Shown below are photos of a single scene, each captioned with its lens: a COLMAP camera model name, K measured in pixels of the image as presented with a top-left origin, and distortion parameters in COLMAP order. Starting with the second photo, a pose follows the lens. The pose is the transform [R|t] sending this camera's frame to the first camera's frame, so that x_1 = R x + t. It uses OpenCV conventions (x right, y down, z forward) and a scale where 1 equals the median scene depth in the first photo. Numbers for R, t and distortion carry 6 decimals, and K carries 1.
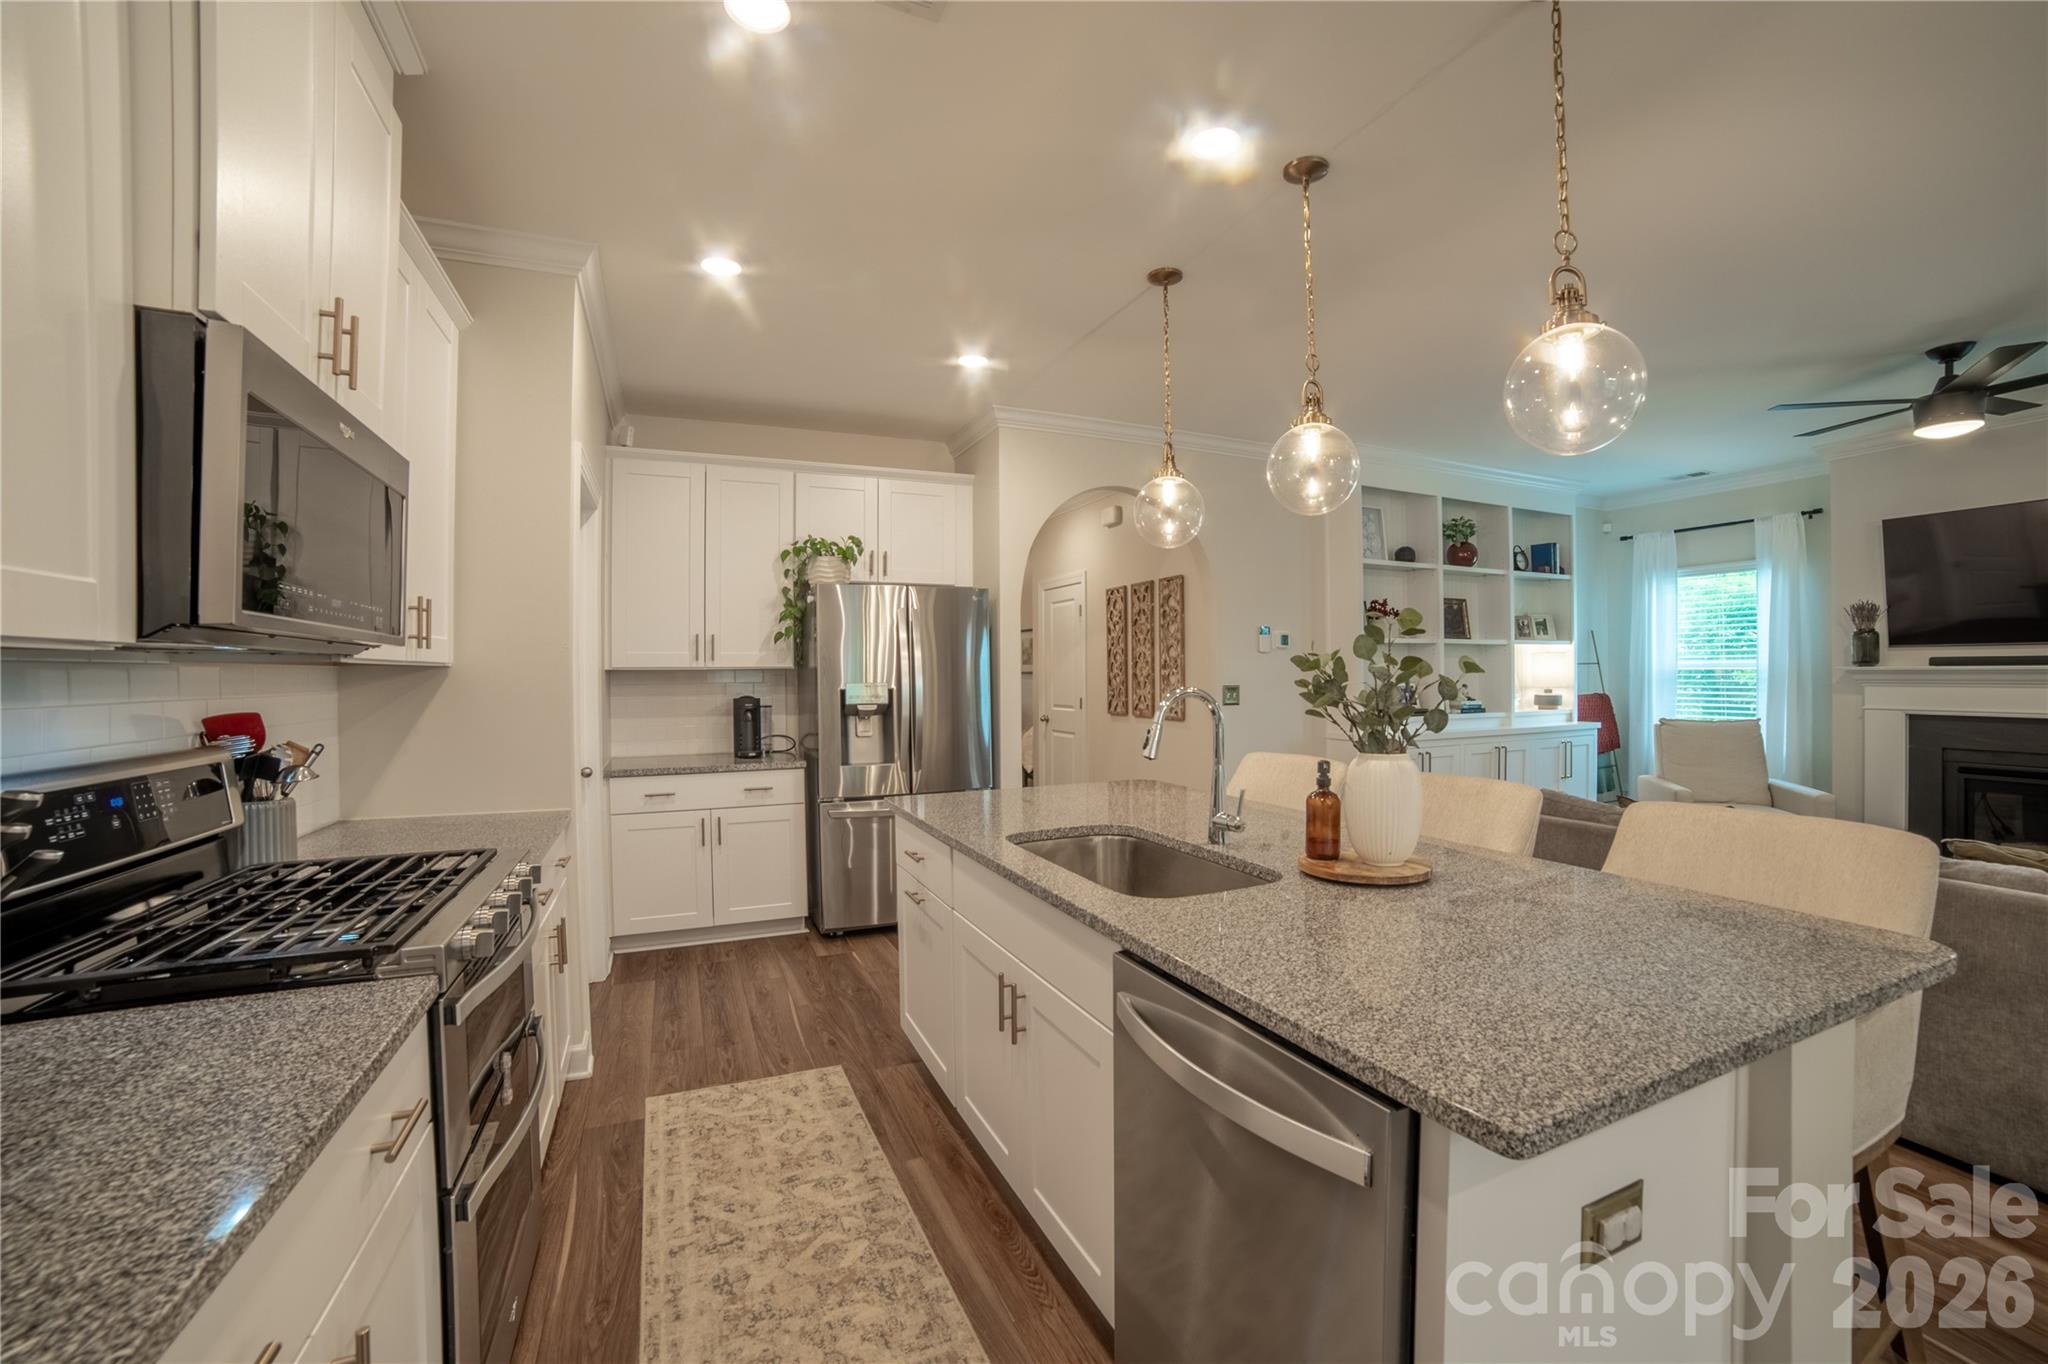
lens RADIAL K [[790.7, 0, 997.2], [0, 790.7, 681.0], [0, 0, 1]] dist [-0.117867, 0.031125]
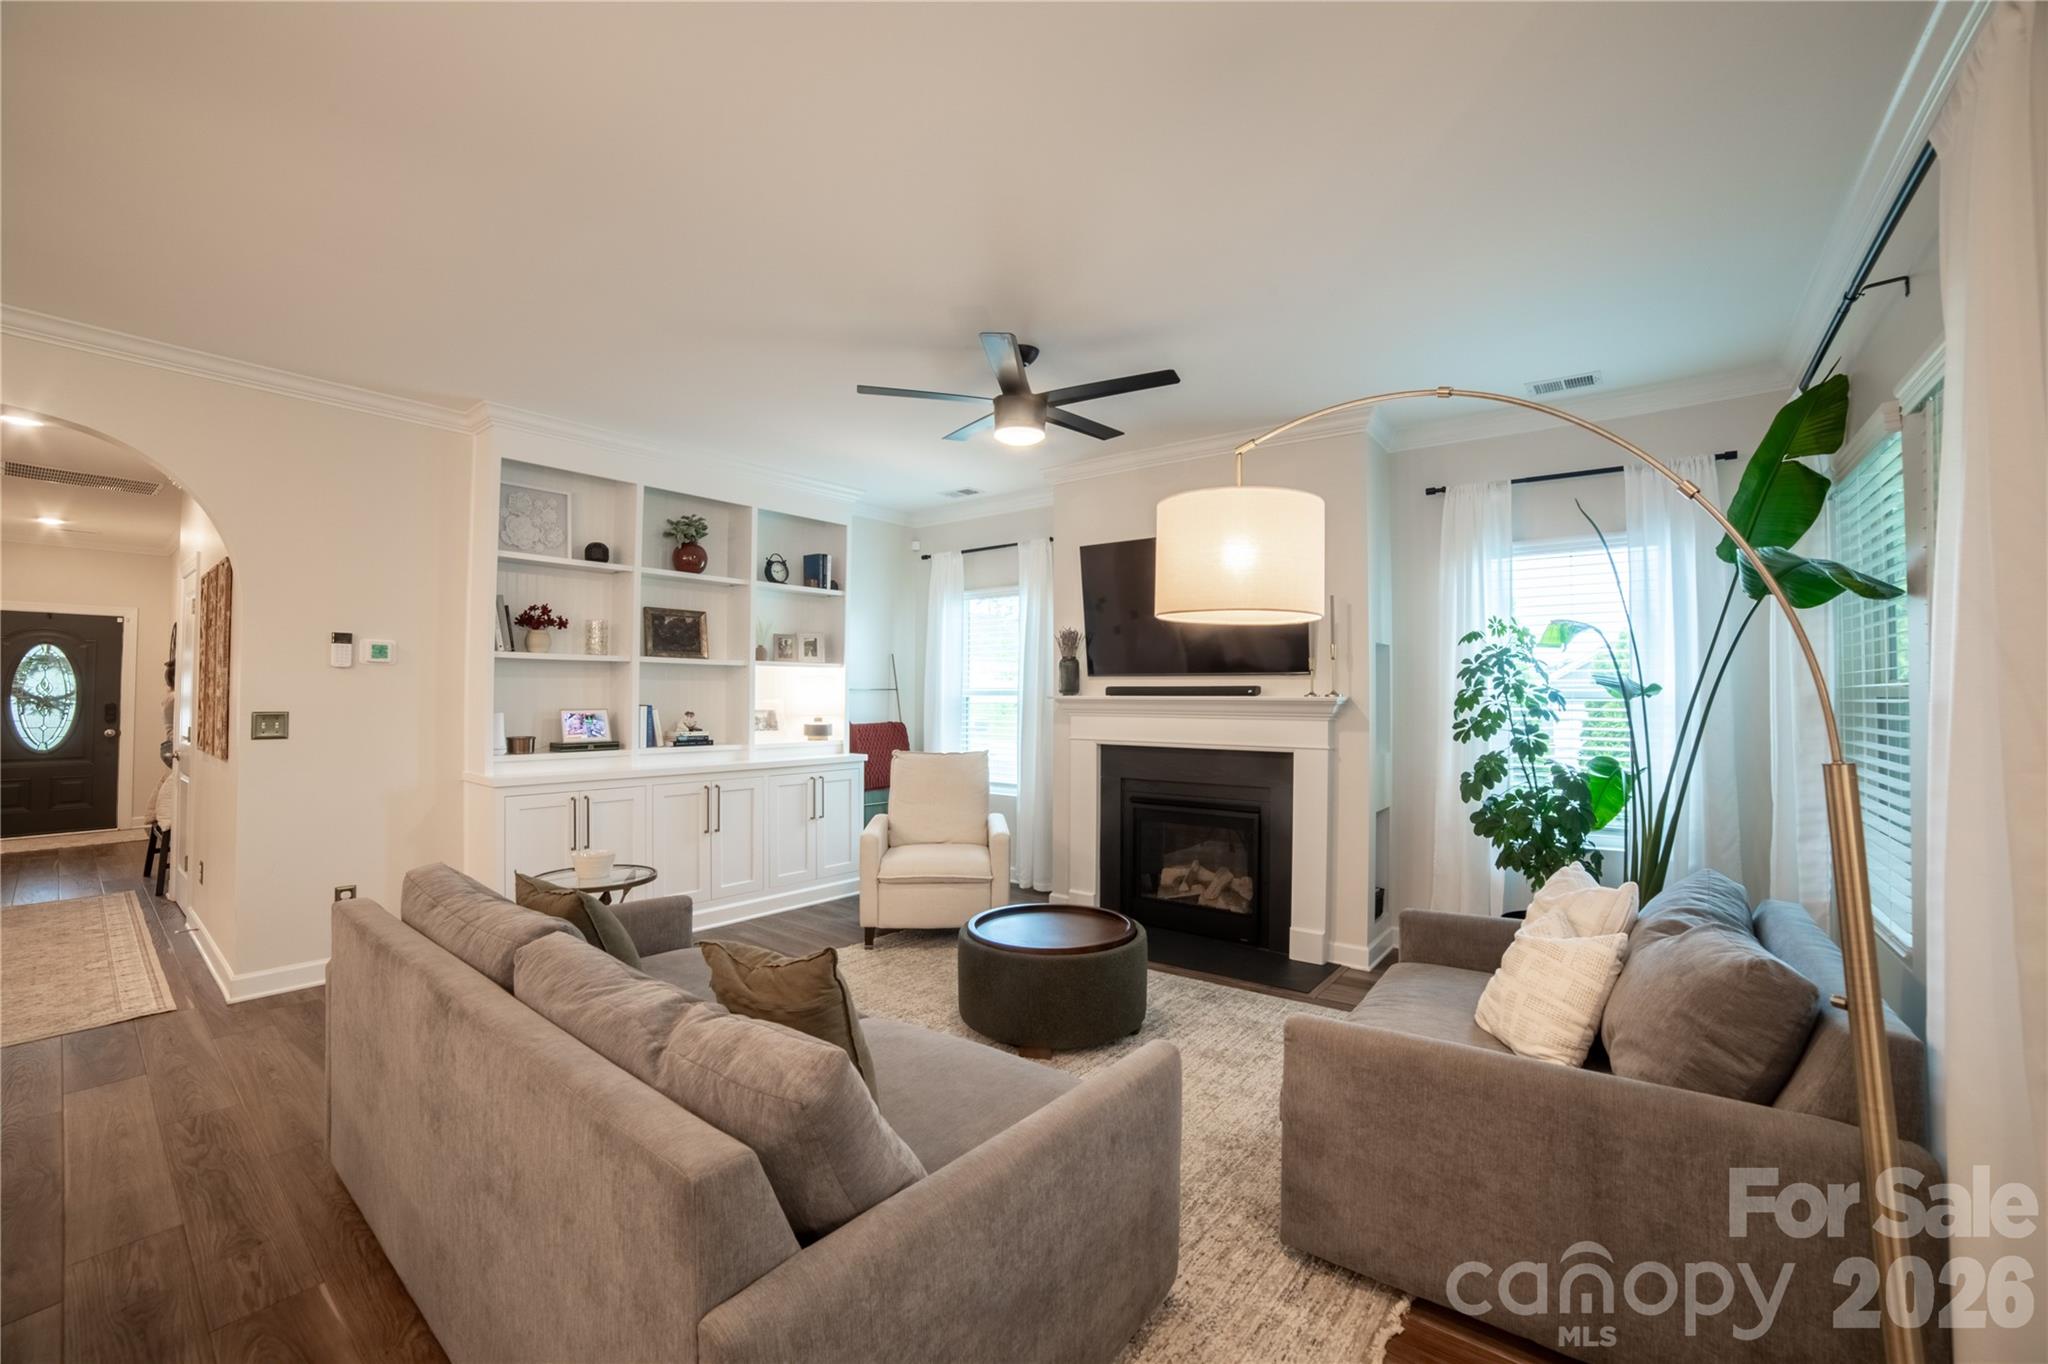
lens RADIAL K [[790.7, 0, 997.2], [0, 790.7, 681.0], [0, 0, 1]] dist [-0.117867, 0.031125]
pose [[0.879284, 0.019607, 0.475894, 0.508035], [-0.006114, 0.999535, -0.029884, -0.006117], [-0.476258, 0.023367, 0.878995, 0.077053]]
